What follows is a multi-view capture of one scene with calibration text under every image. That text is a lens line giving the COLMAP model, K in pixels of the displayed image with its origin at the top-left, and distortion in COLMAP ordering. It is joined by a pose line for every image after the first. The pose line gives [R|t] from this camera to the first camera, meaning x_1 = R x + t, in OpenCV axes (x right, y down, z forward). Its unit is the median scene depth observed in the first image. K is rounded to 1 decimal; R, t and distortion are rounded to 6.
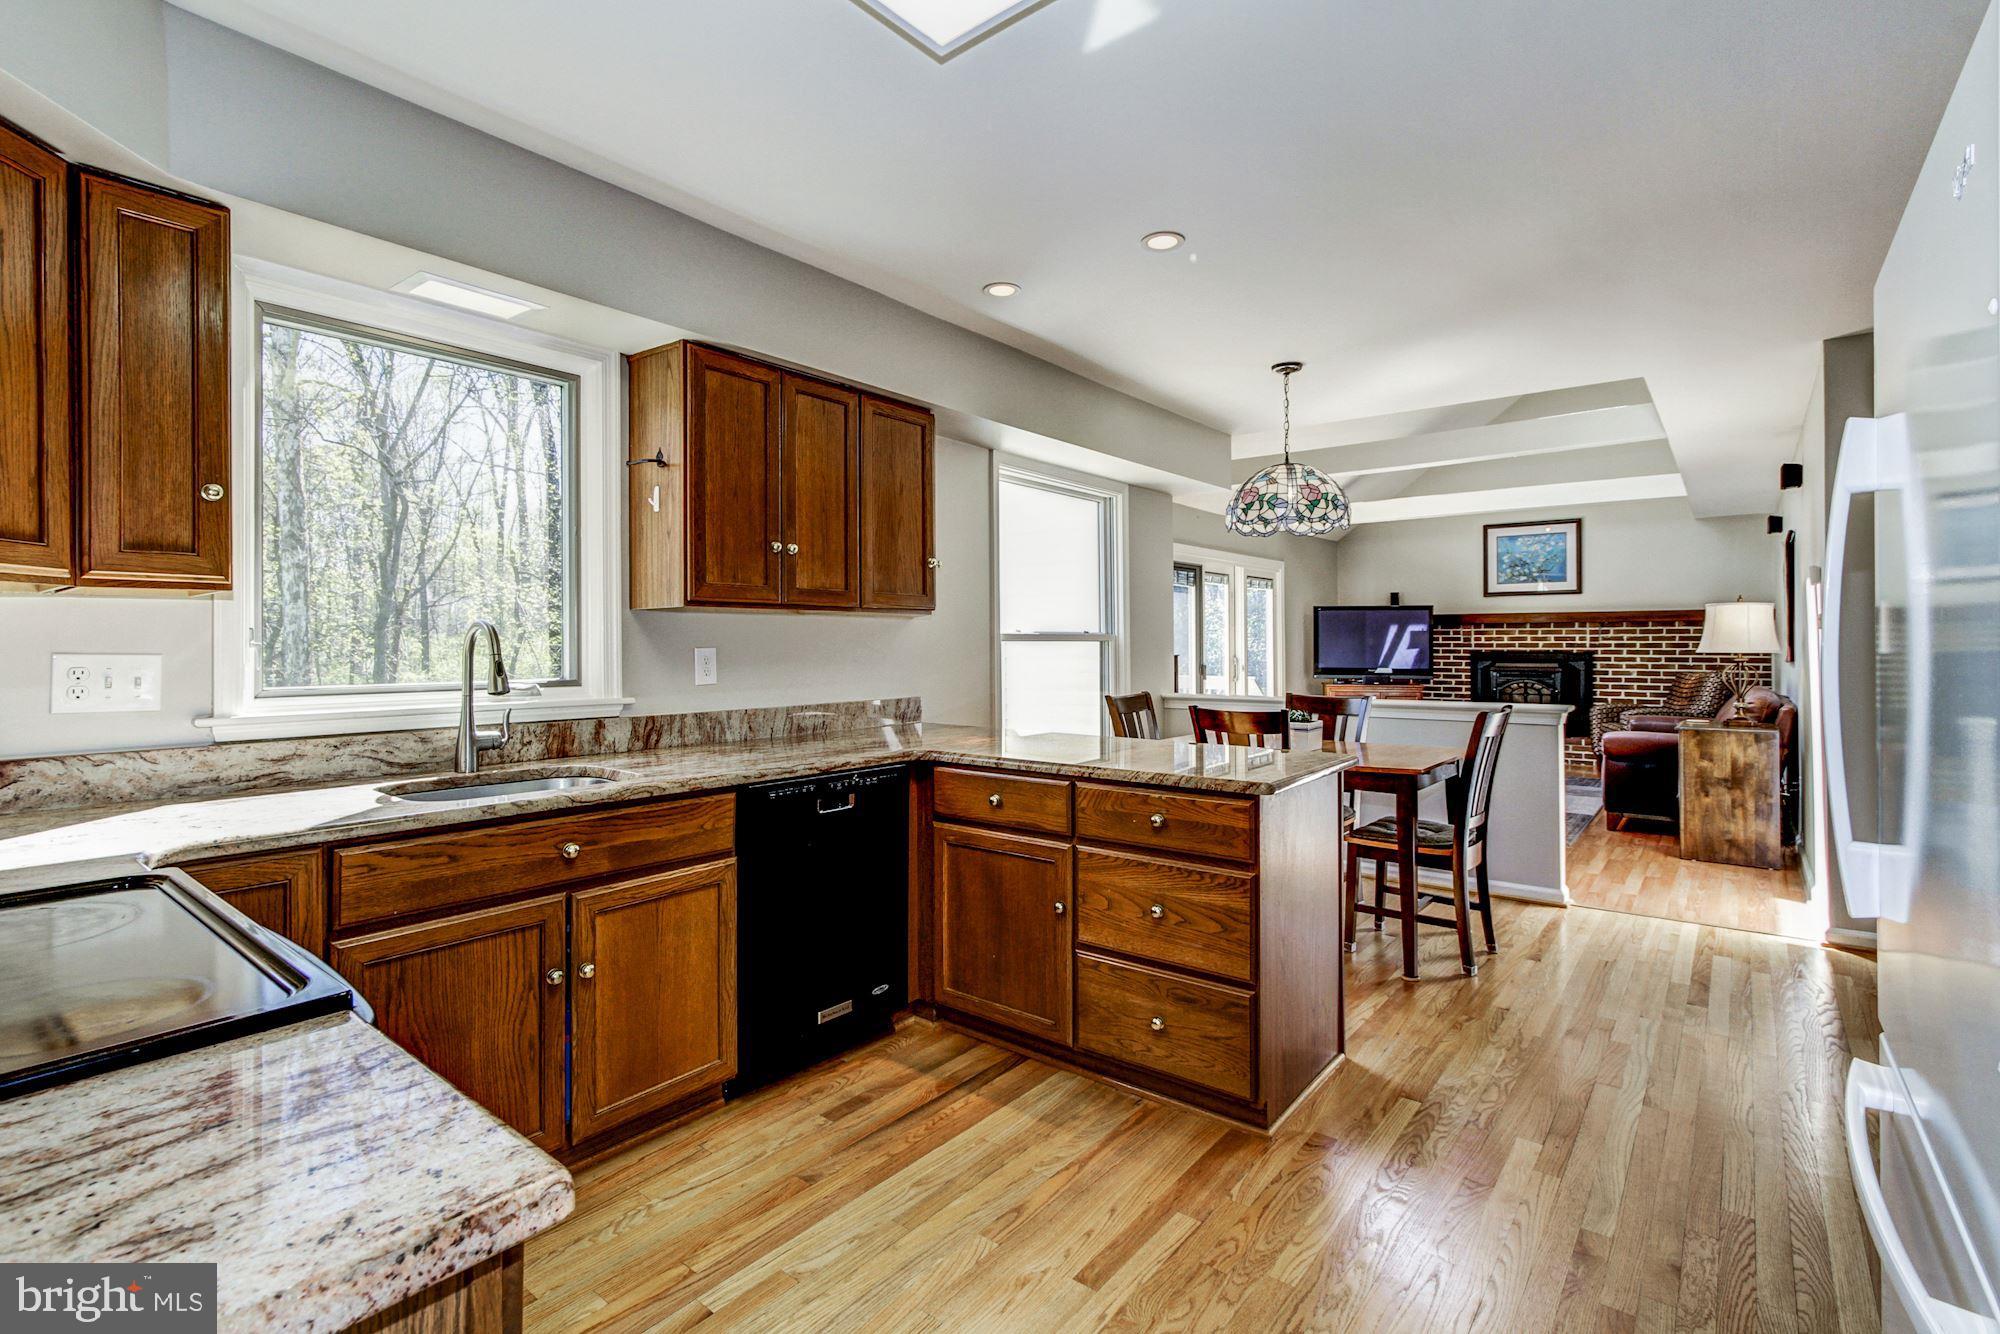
lens RADIAL K [[927.0, 0, 1038.2], [0, 927.0, 630.0], [0, 0, 1]] dist [-0.011426, 0.003808]
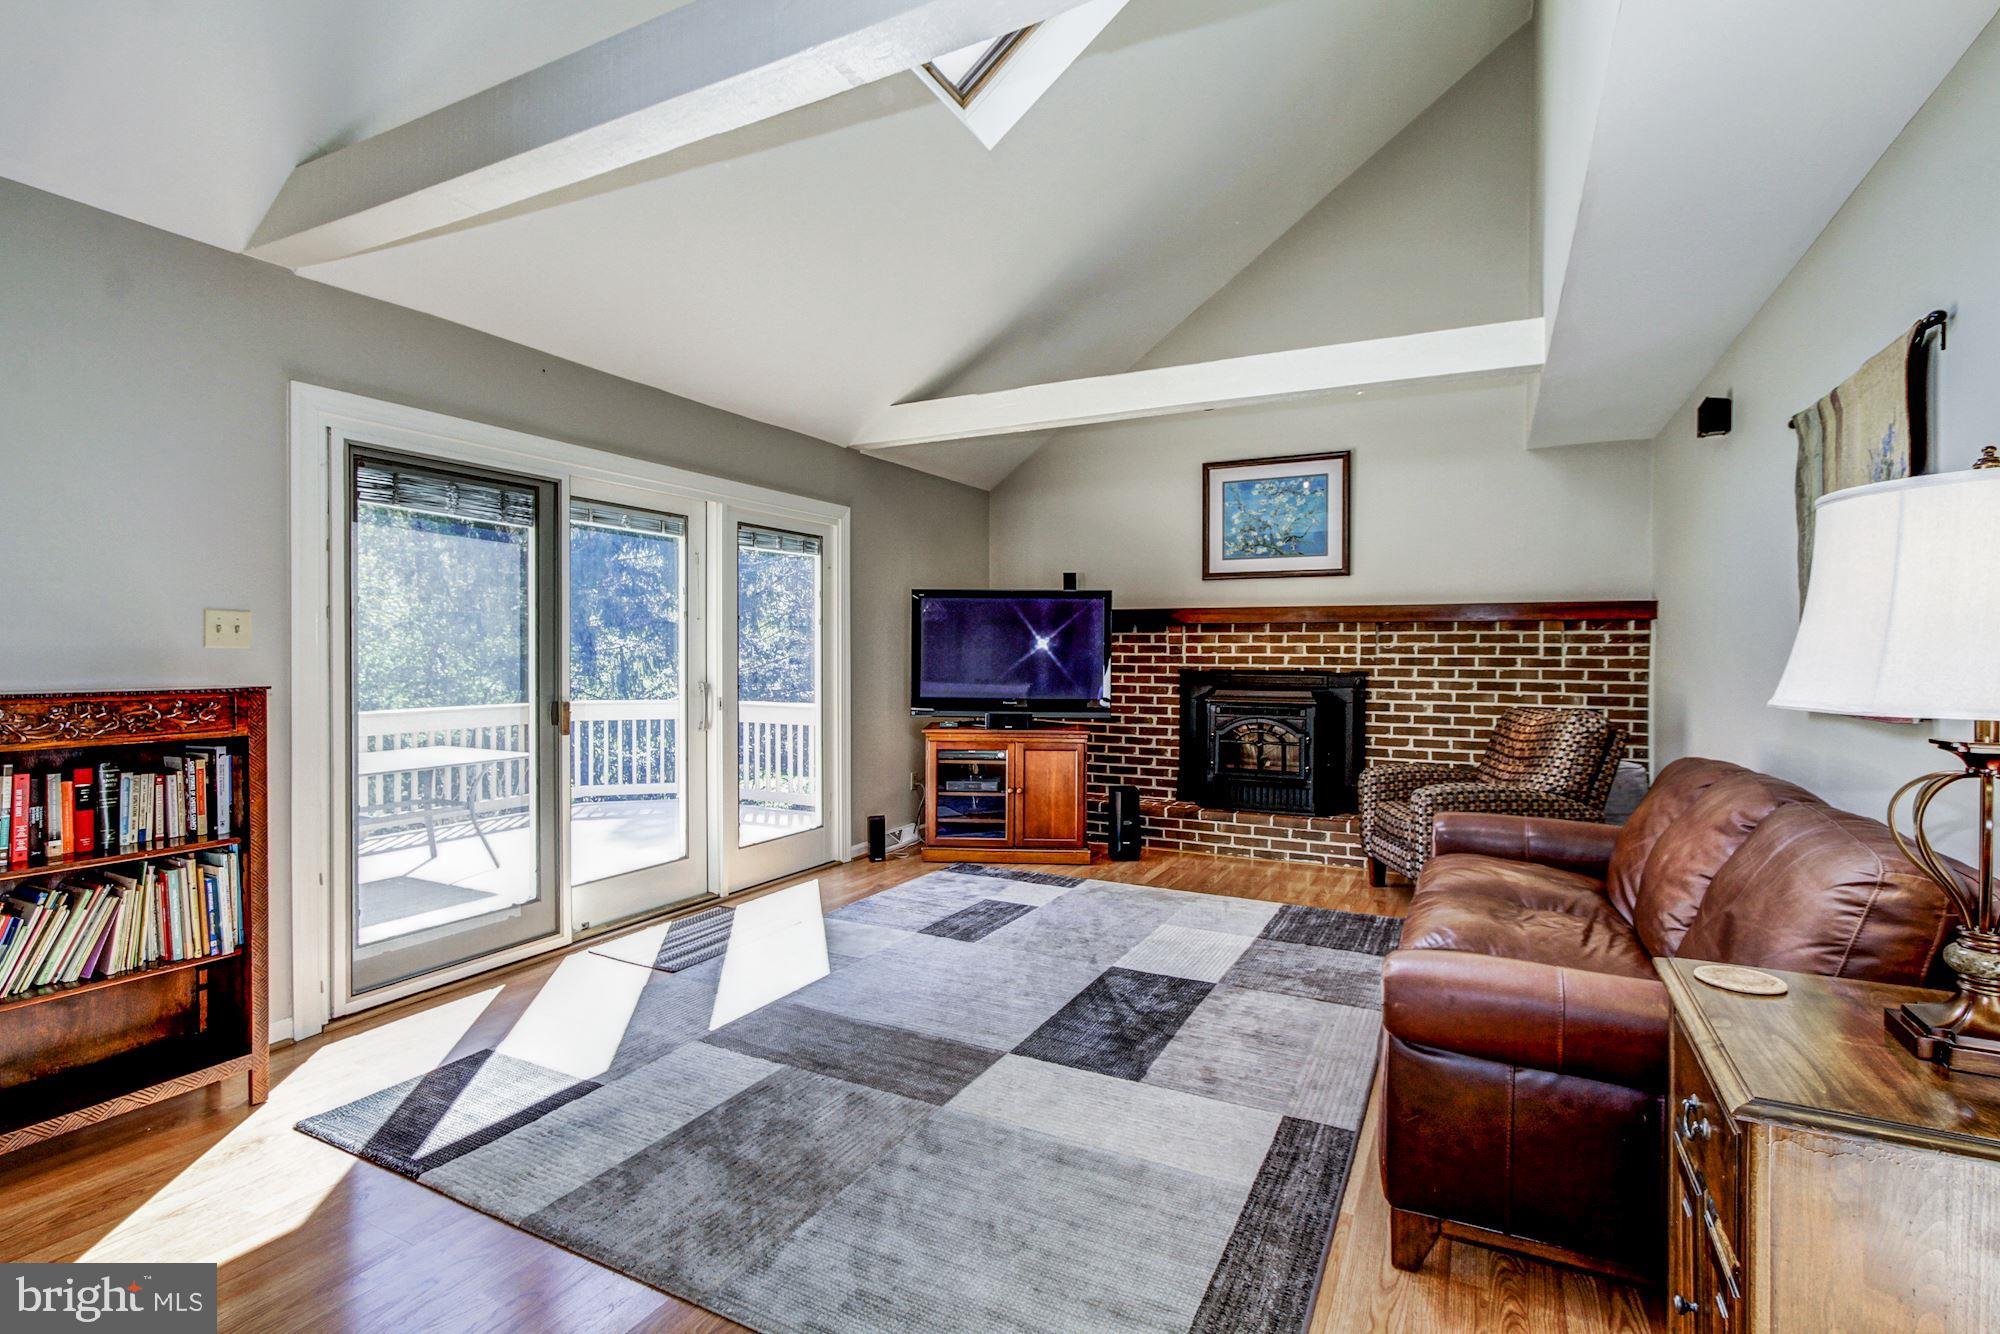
lens RADIAL K [[927.0, 0, 1003.9], [0, 927.0, 644.6], [0, 0, 1]] dist [-0.011426, 0.003808]
pose [[0.986991, 0.007308, 0.160607, 0.279961], [-0.008380, 0.999947, 0.005996, 0.004402], [-0.160554, -0.007264, 0.987000, 0.457994]]
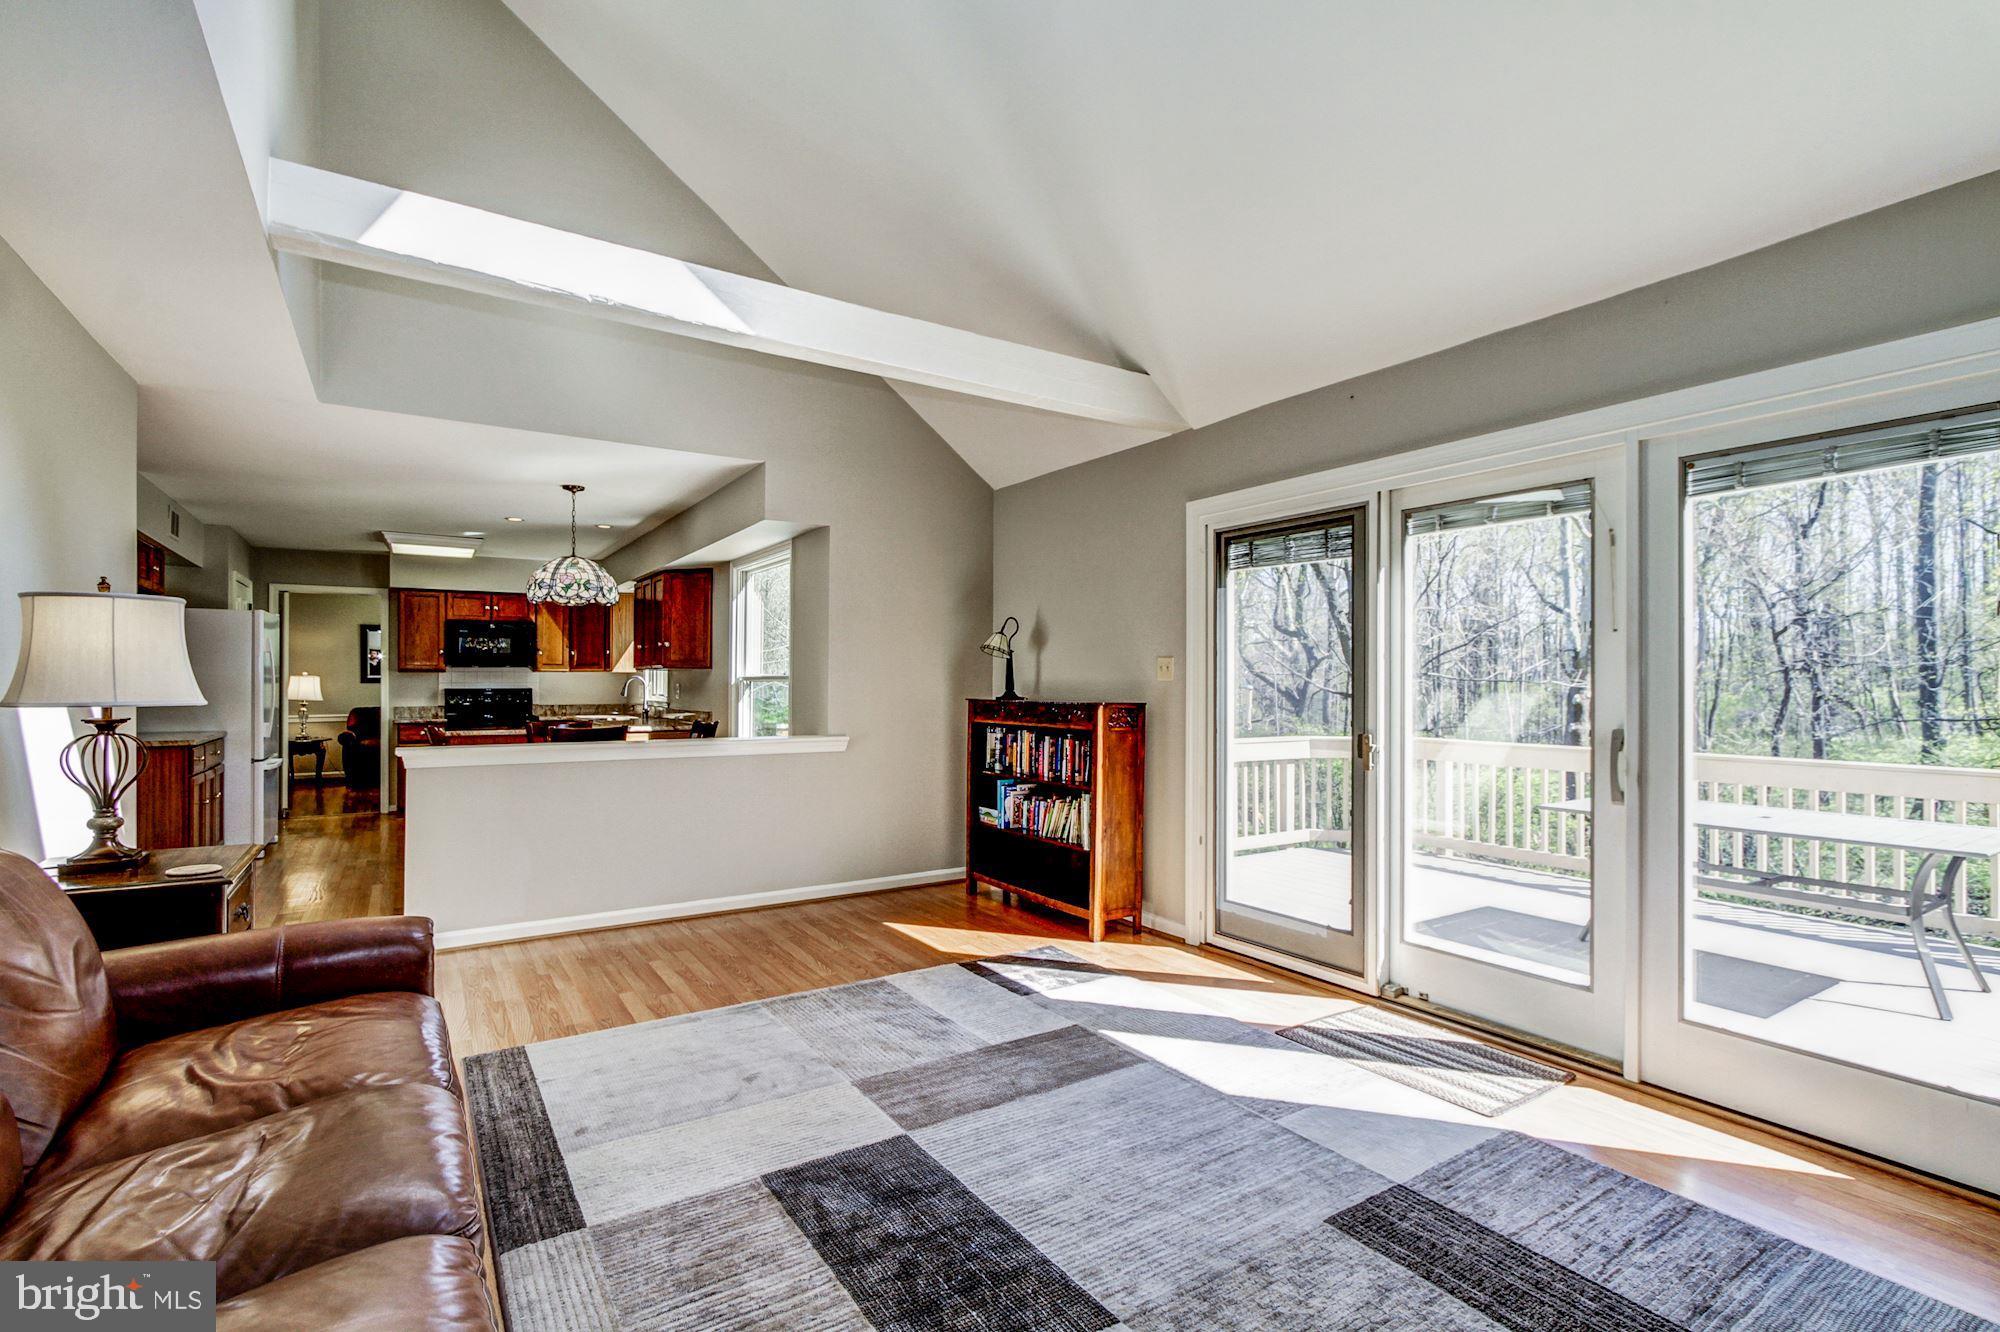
lens RADIAL K [[927.0, 0, 983.3], [0, 927.0, 681.7], [0, 0, 1]] dist [-0.011426, 0.003808]
pose [[-0.363838, 0.000908, -0.931462, 0.560688], [0.012309, 0.999917, -0.003834, 0.010722], [0.931381, -0.012861, -0.363819, 0.865714]]
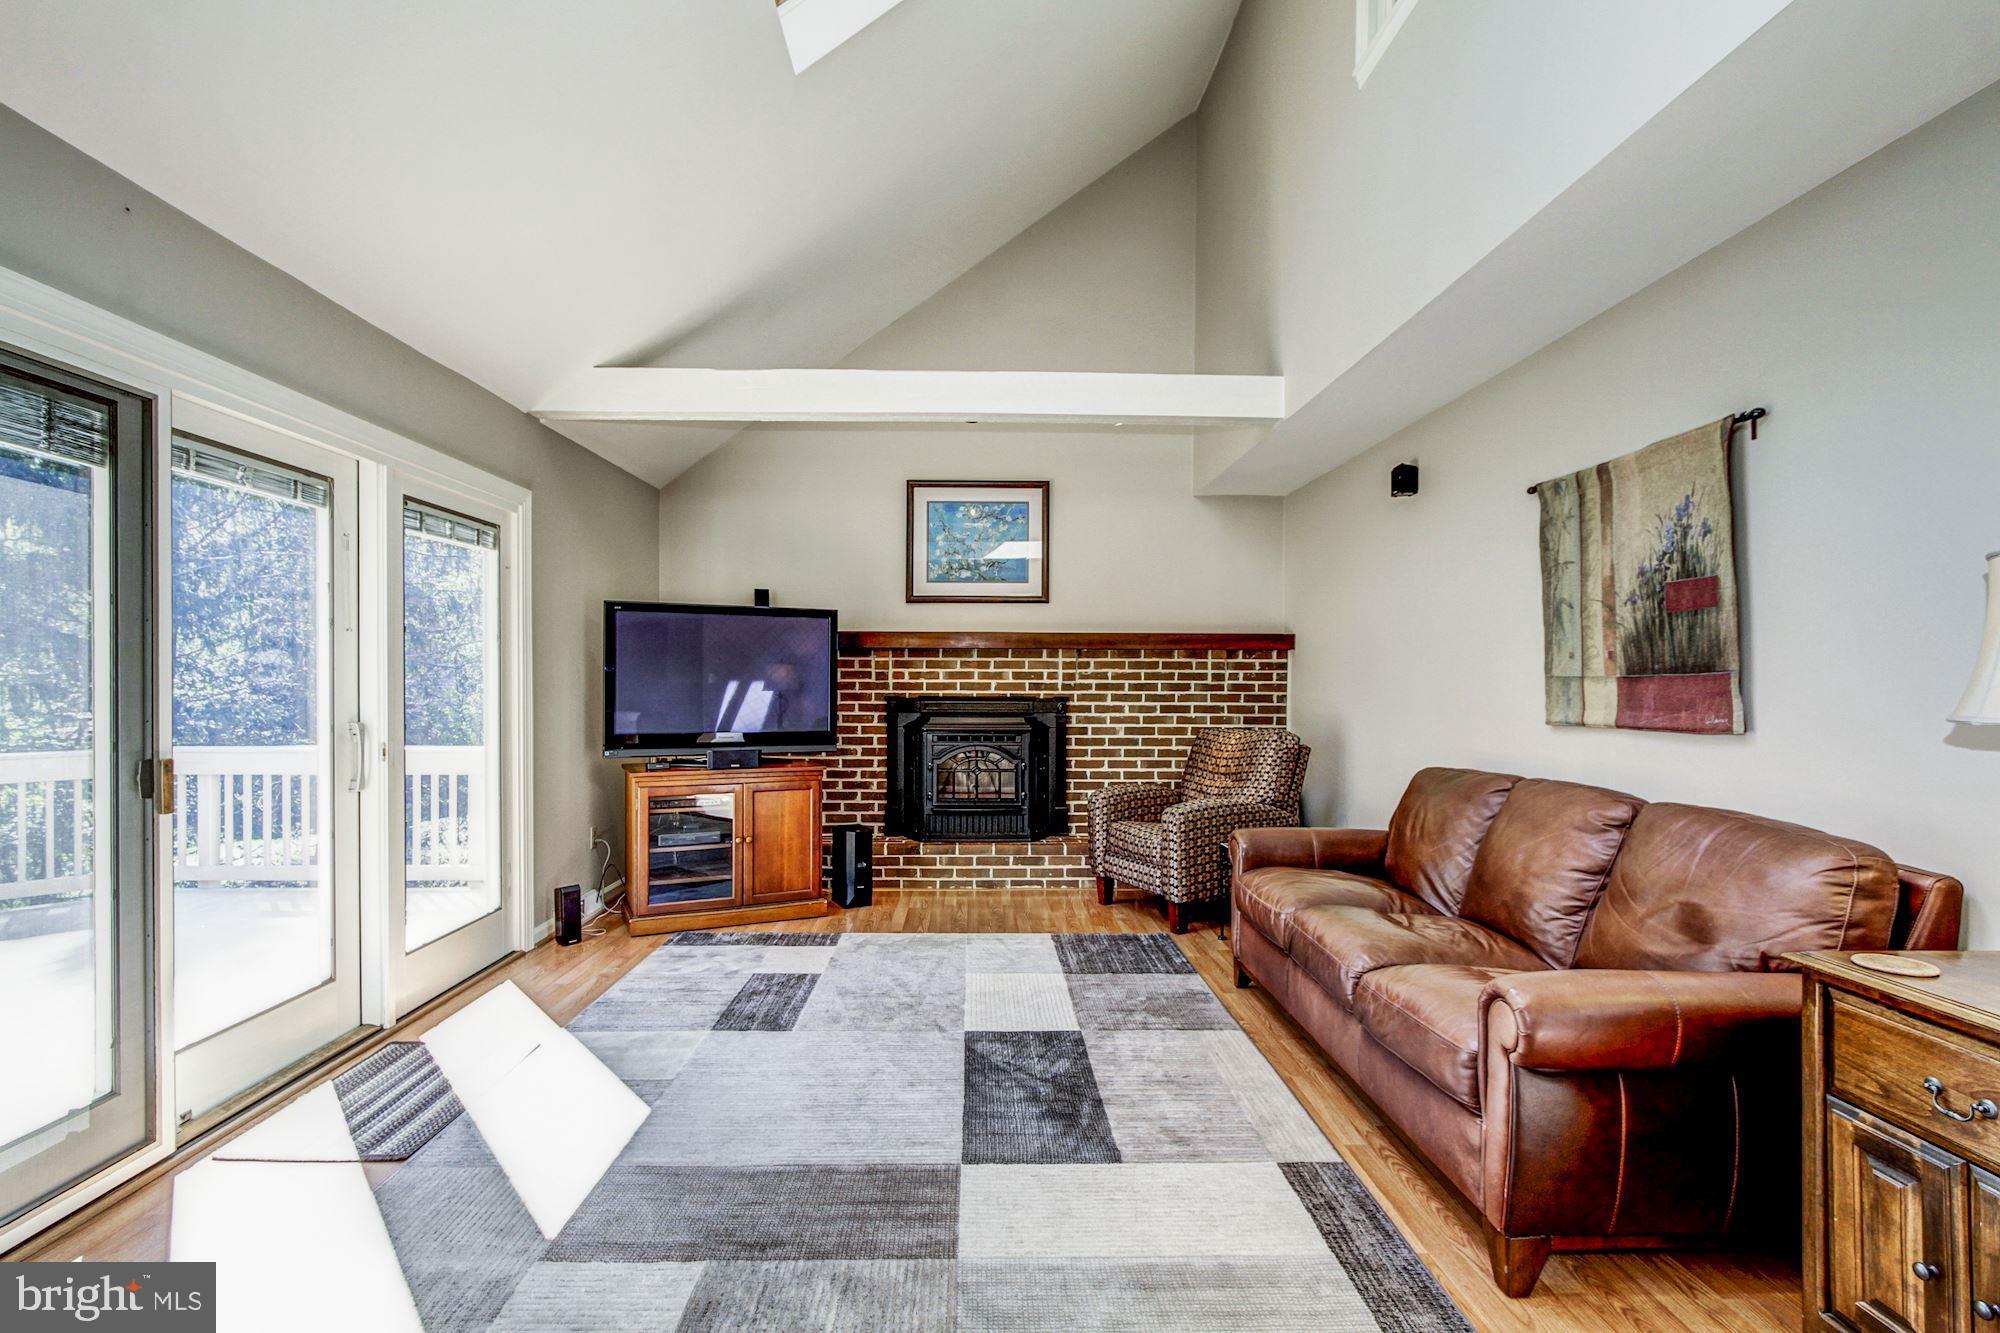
lens RADIAL K [[927.0, 0, 984.9], [0, 927.0, 672.2], [0, 0, 1]] dist [-0.011426, 0.003808]
pose [[0.795130, 0.009420, 0.606366, 0.183783], [-0.013257, 0.999910, 0.001851, 0.006720], [-0.606295, -0.009510, 0.795183, 0.555296]]
